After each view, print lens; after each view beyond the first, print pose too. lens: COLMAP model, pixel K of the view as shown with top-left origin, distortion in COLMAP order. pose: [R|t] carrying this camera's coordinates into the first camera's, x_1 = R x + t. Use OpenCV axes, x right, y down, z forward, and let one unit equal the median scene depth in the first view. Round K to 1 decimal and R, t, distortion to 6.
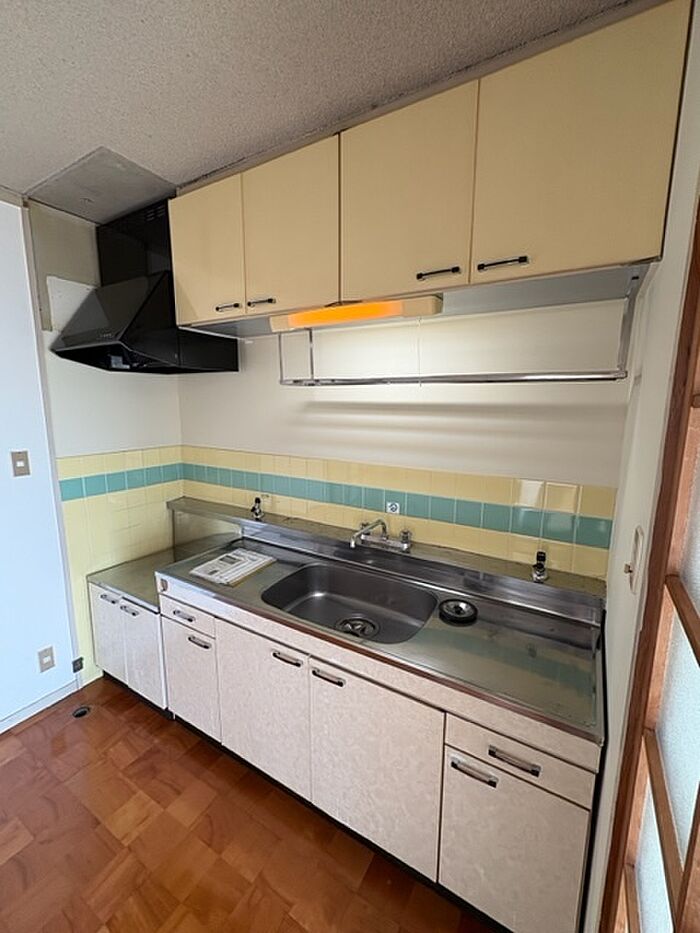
lens RADIAL K [[372.2, 0, 350.0], [0, 372.2, 466.5], [0, 0, 1]] dist [0.000535, -0.000055]
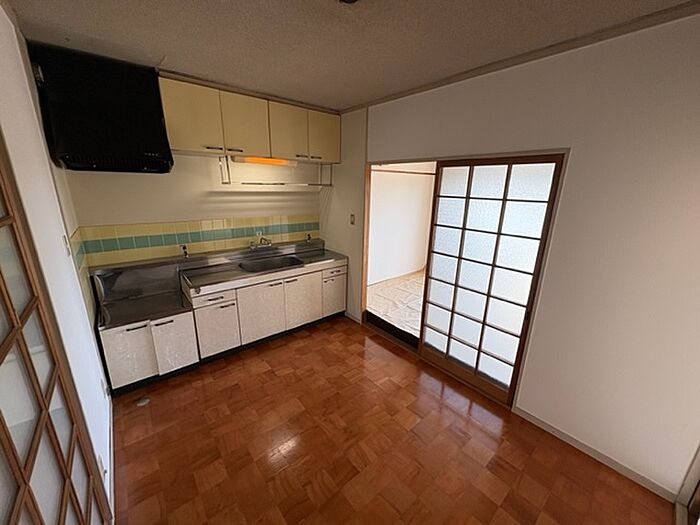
lens RADIAL K [[279.3, 0, 350.0], [0, 279.3, 262.5], [0, 0, 1]] dist [0.000535, -0.000055]
pose [[0.364556, -0.258292, 0.894642, -1.498561], [0.137874, 0.965143, 0.222464, -0.035976], [-0.920918, 0.042247, 0.387460, -0.294923]]
